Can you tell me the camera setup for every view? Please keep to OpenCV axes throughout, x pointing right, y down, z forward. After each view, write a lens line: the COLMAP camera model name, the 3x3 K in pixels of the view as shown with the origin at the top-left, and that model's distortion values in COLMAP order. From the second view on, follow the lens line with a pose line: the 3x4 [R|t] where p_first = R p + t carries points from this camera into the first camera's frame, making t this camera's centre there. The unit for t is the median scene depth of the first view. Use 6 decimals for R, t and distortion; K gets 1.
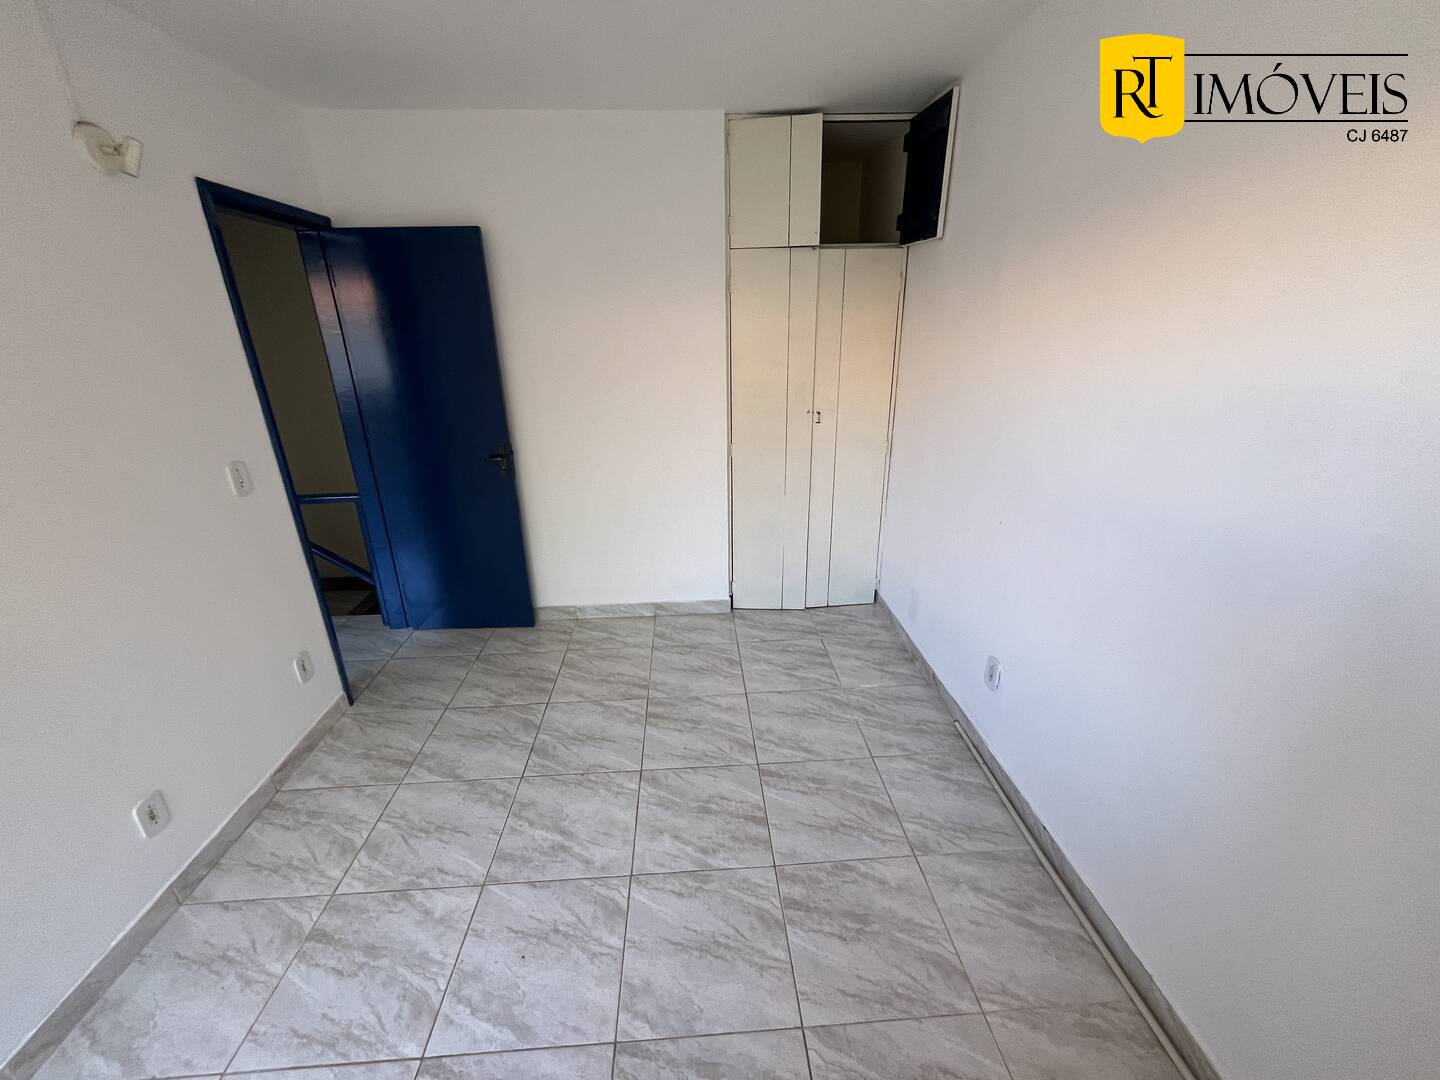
lens RADIAL K [[580.3, 0, 721.8], [0, 580.3, 539.1], [0, 0, 1]] dist [-0.003808, -0.000464]
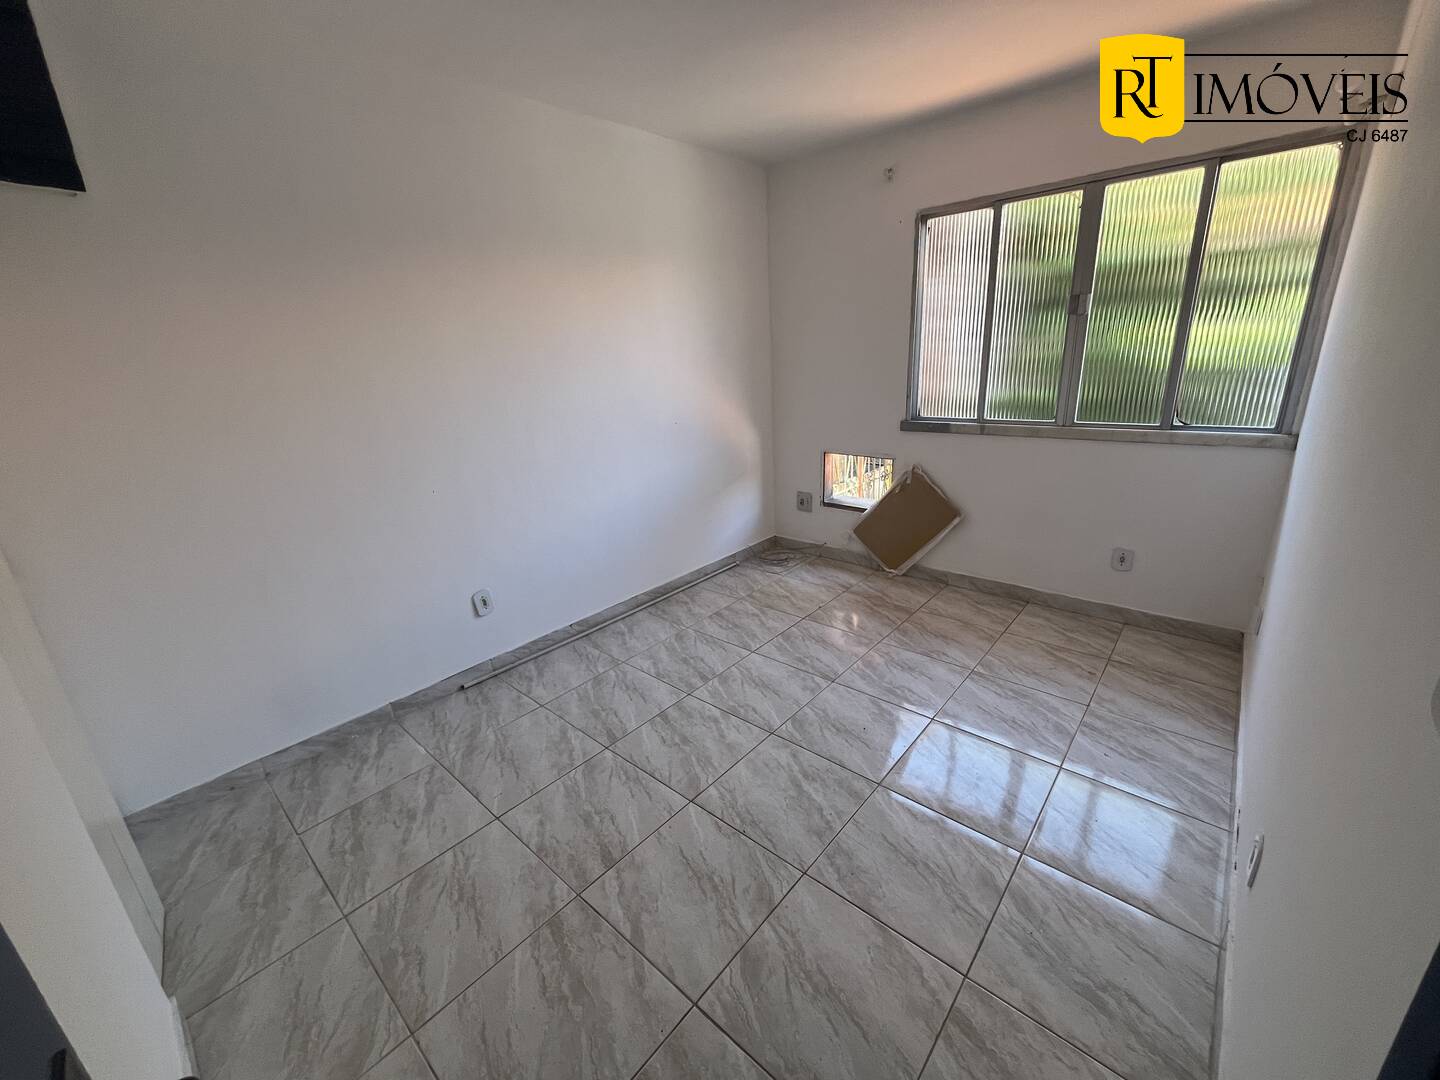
lens RADIAL K [[580.3, 0, 713.4], [0, 580.3, 535.7], [0, 0, 1]] dist [-0.003808, -0.000464]
pose [[-0.699374, -0.170572, 0.694105, -0.737916], [0.307096, 0.805195, 0.507300, -0.375177], [-0.645421, 0.567949, -0.510750, 1.260329]]
